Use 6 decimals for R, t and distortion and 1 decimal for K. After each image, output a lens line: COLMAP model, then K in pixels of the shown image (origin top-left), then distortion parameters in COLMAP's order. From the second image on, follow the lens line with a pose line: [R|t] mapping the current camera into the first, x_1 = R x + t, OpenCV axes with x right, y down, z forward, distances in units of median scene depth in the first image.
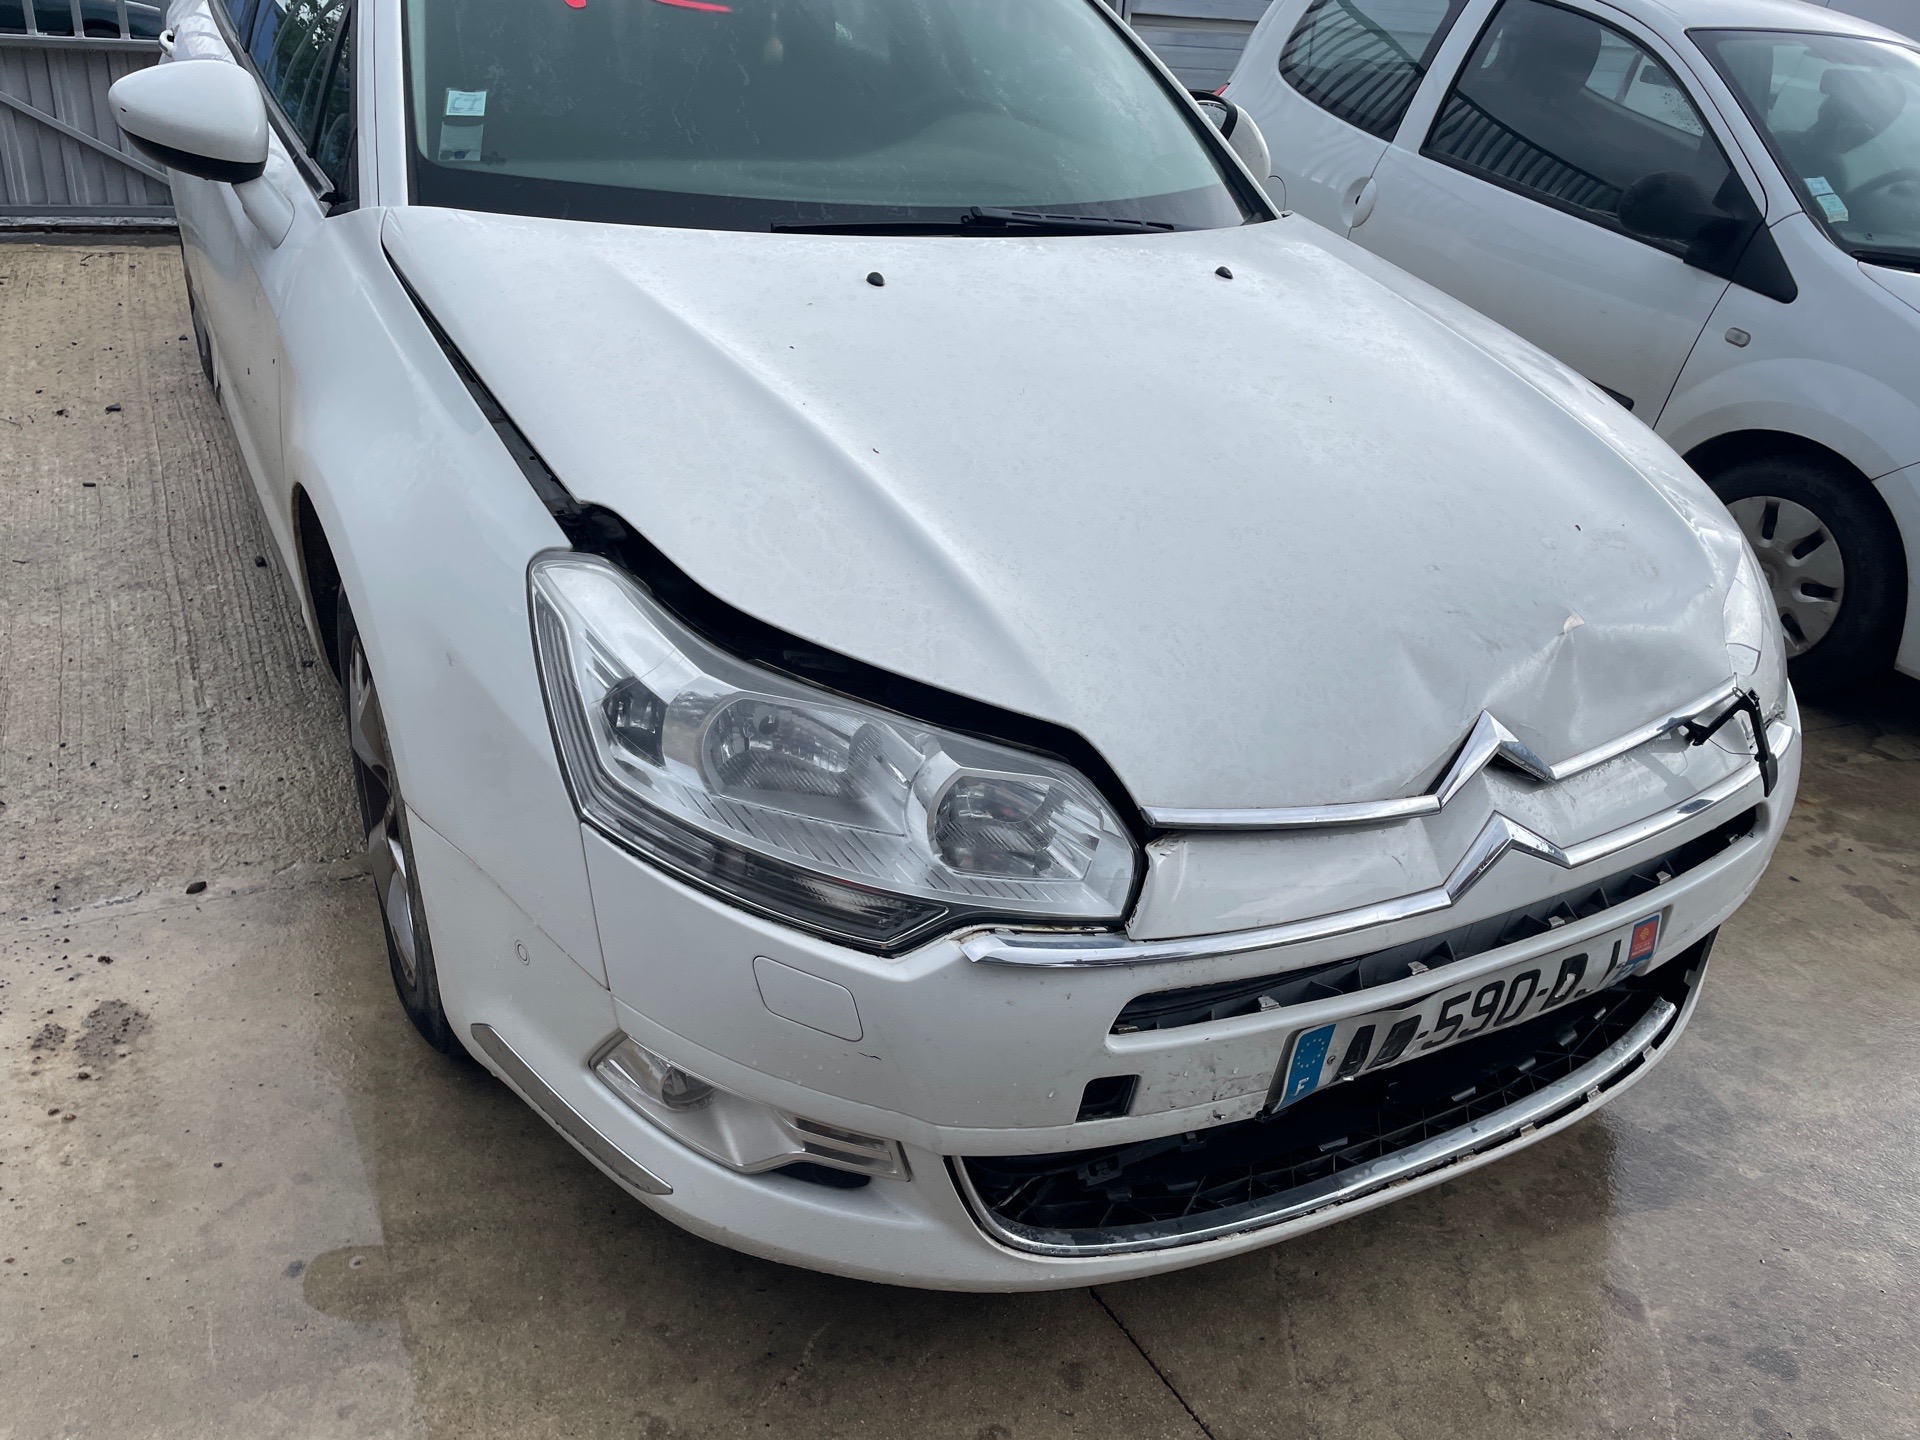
lens RADIAL K [[1454.1, 0, 960.0], [0, 1454.1, 720.0], [0, 0, 1]] dist [0.091085, -0.117529]
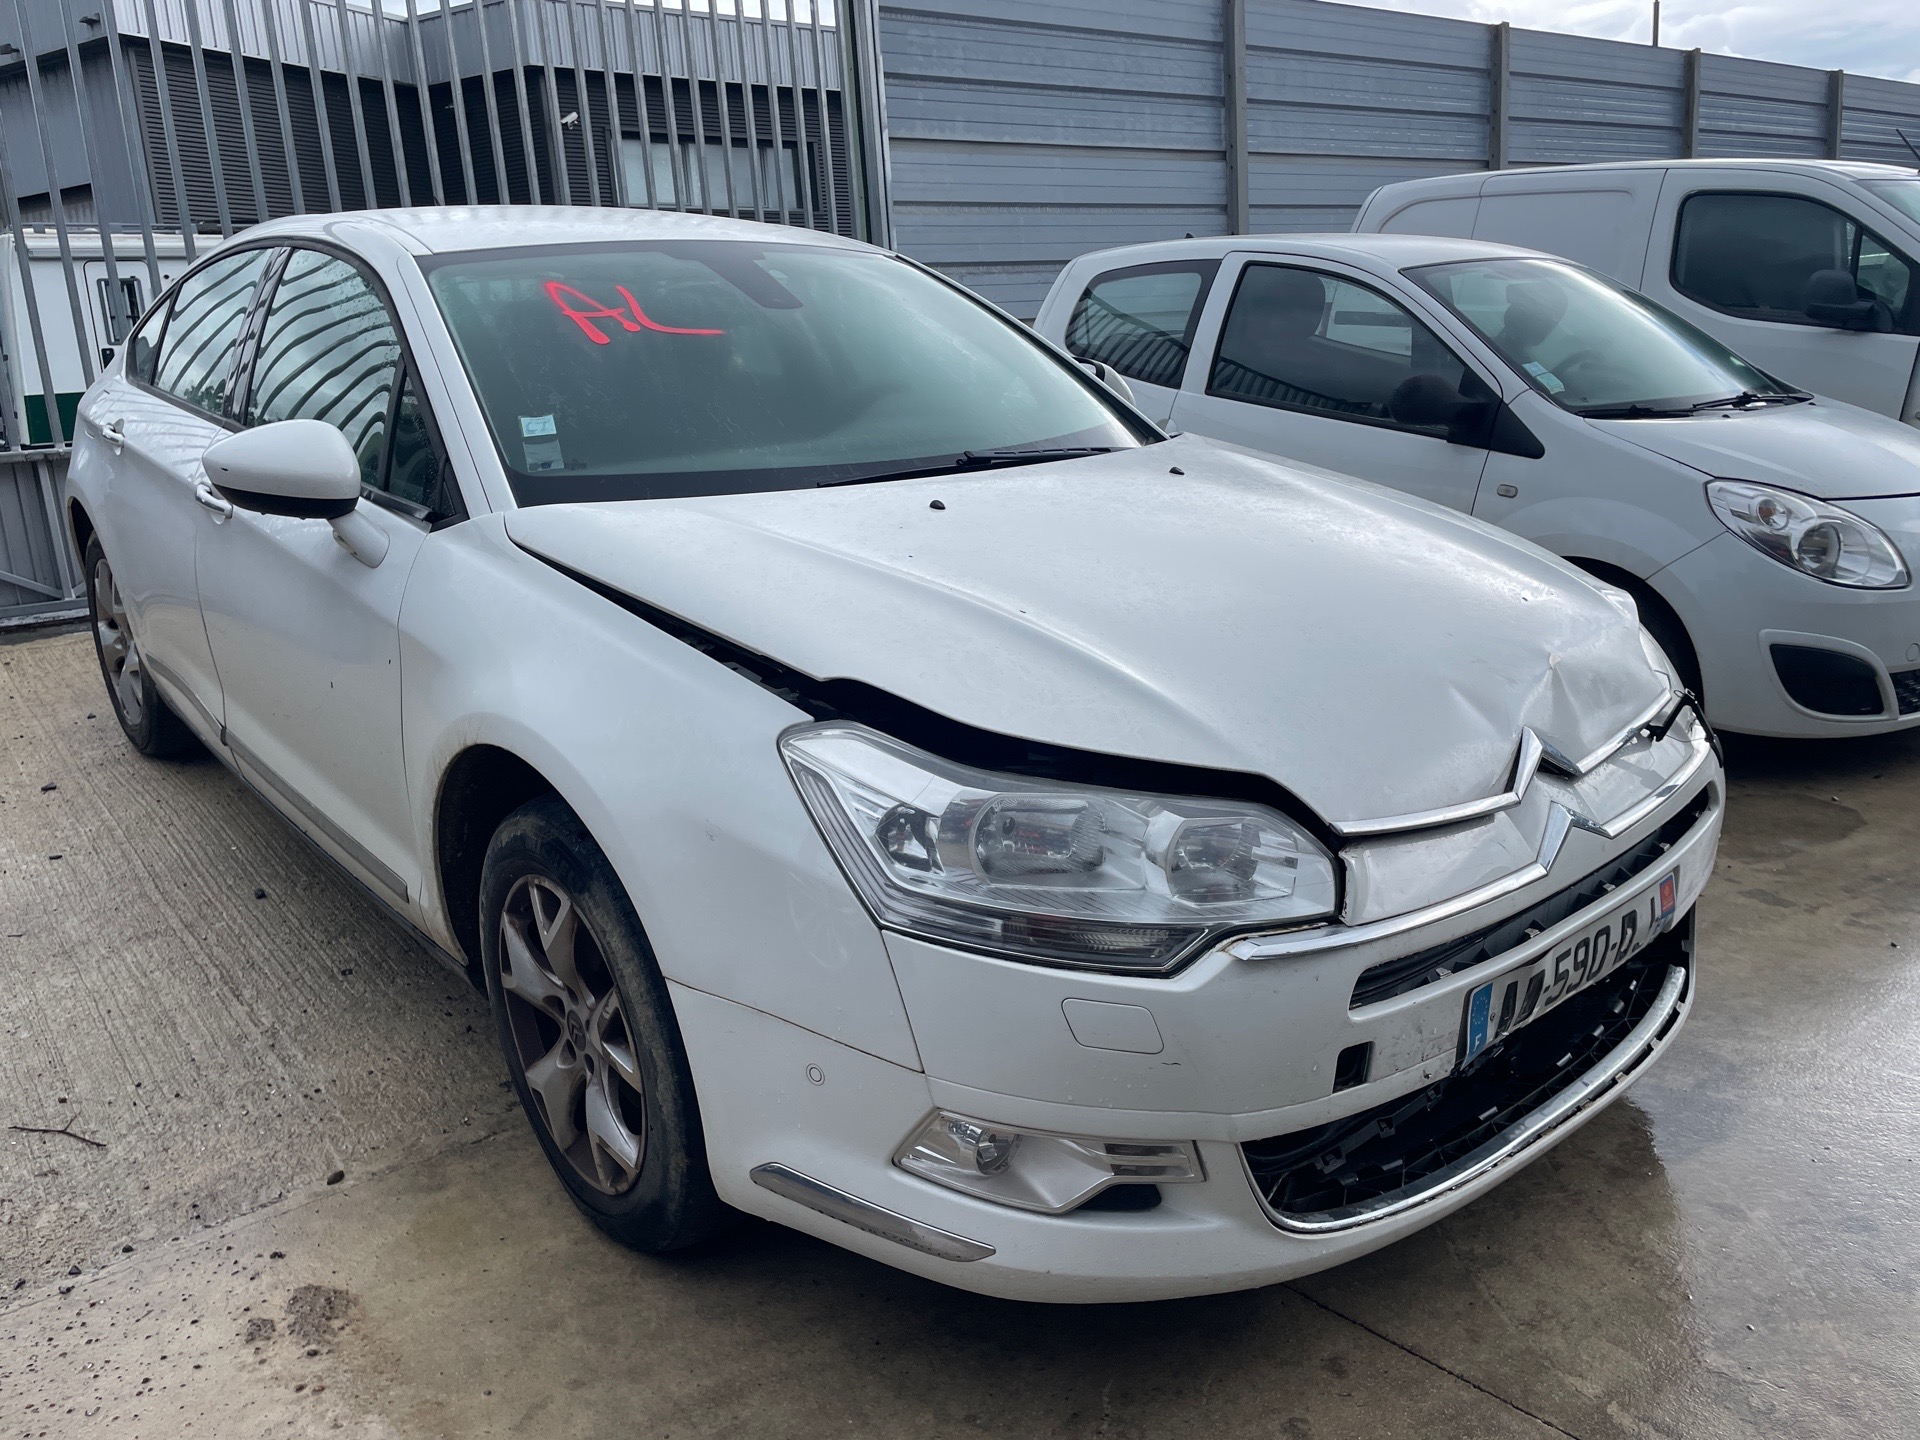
lens RADIAL K [[1453.0, 0, 985.0], [0, 1453.0, 687.3], [0, 0, 1]] dist [0.094274, -0.122249]
pose [[0.970461, -0.162909, 0.177951, -0.292616], [0.196867, 0.961091, -0.193772, 0.104068], [-0.139460, 0.223081, 0.964773, -0.173588]]
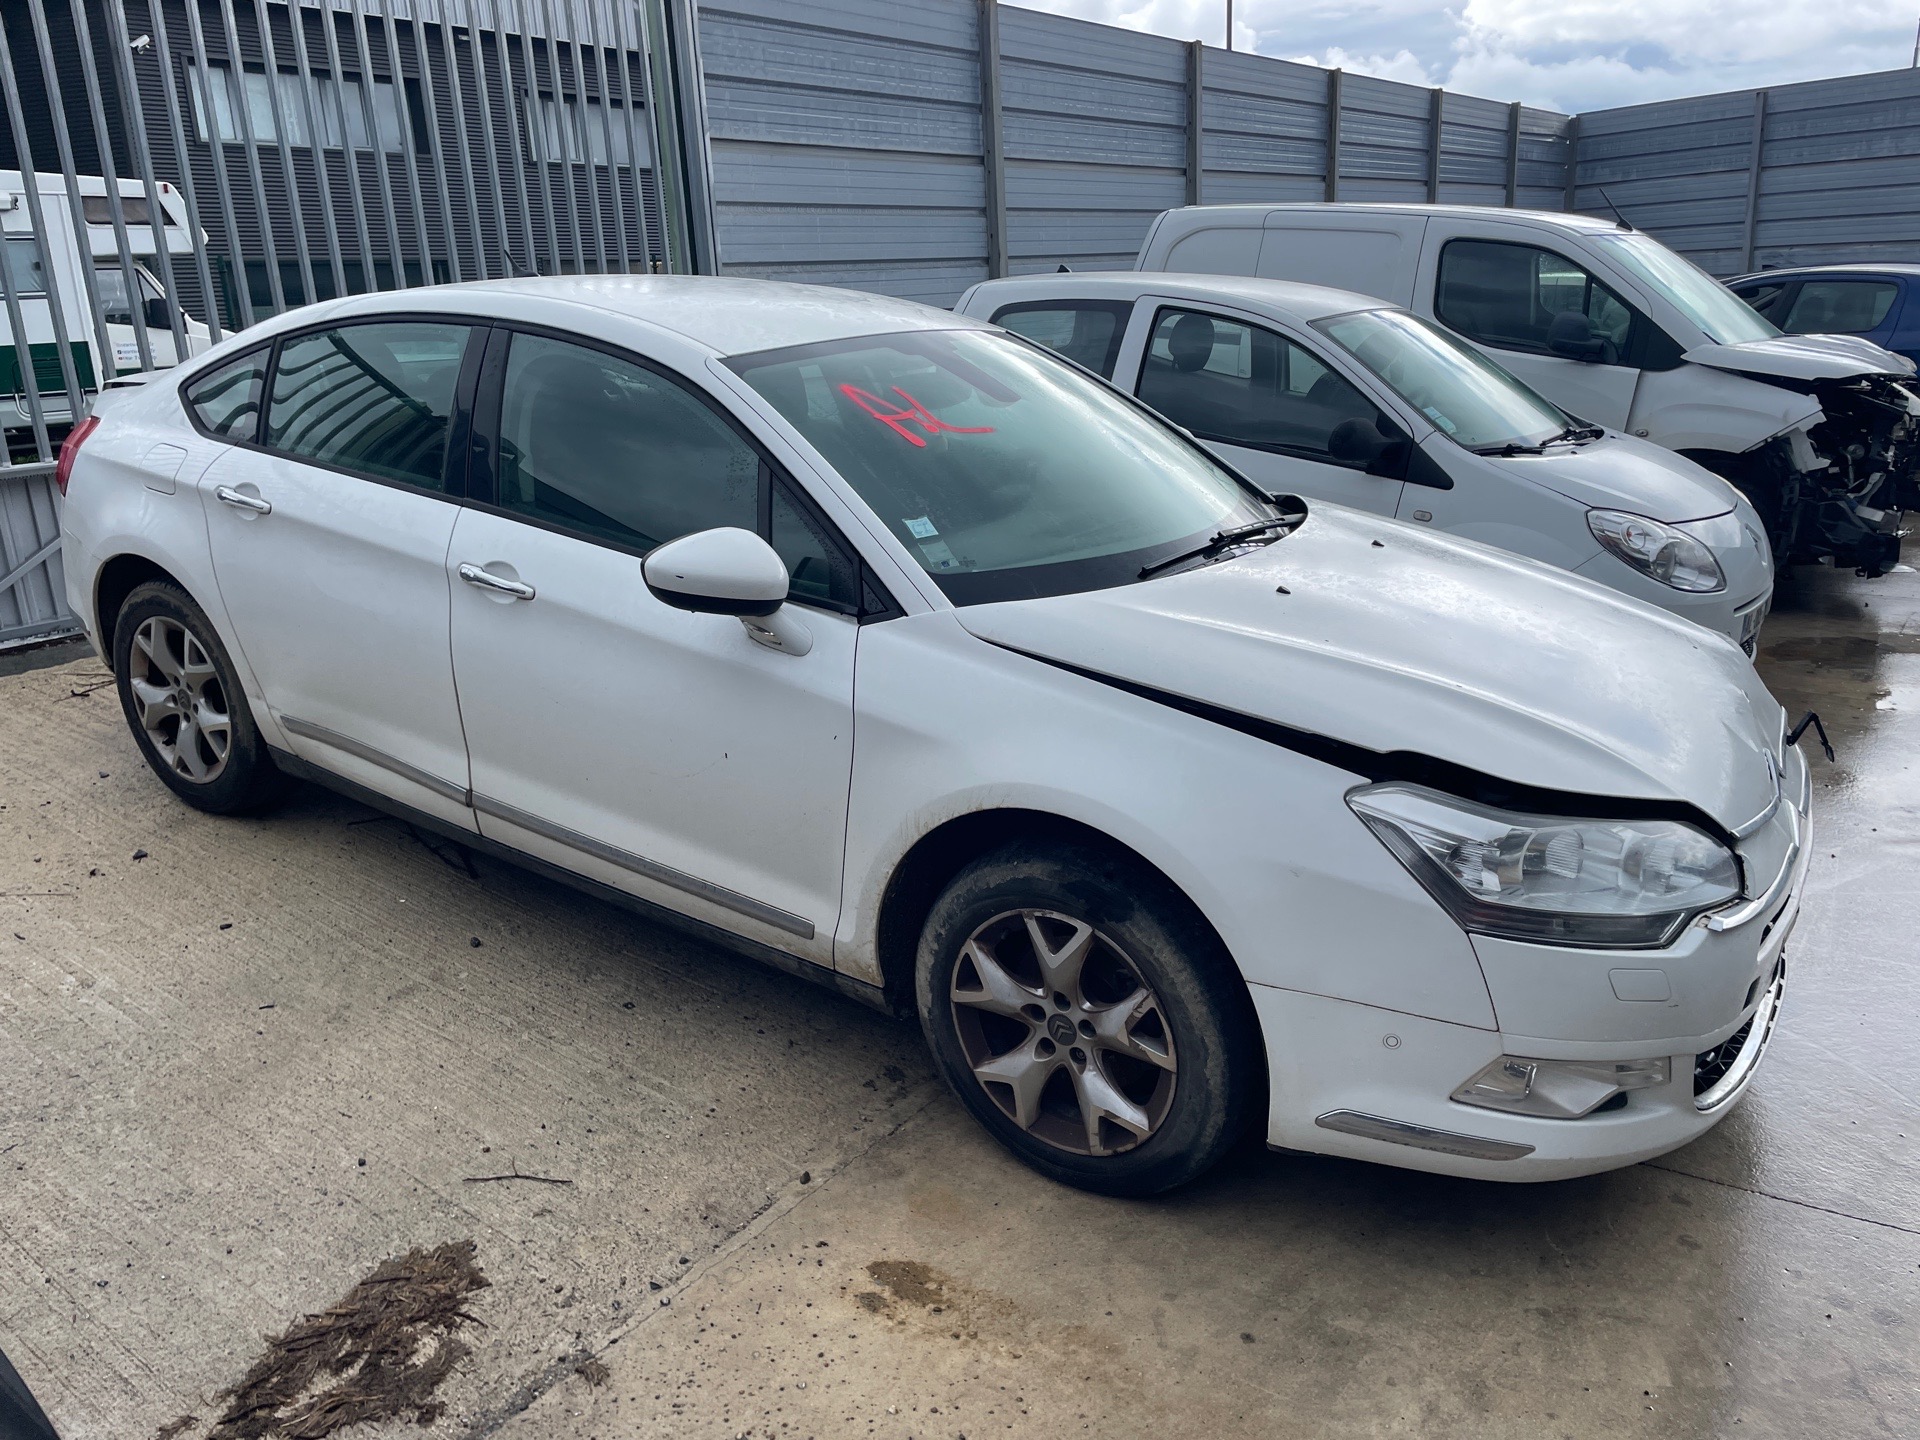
lens RADIAL K [[1461.4, 0, 967.3], [0, 1461.4, 712.6], [0, 0, 1]] dist [0.094270, -0.126172]
pose [[0.878343, -0.224495, 0.422037, -1.159988], [0.282658, 0.955896, -0.079794, -0.162475], [-0.385510, 0.189379, 0.903060, -0.287141]]
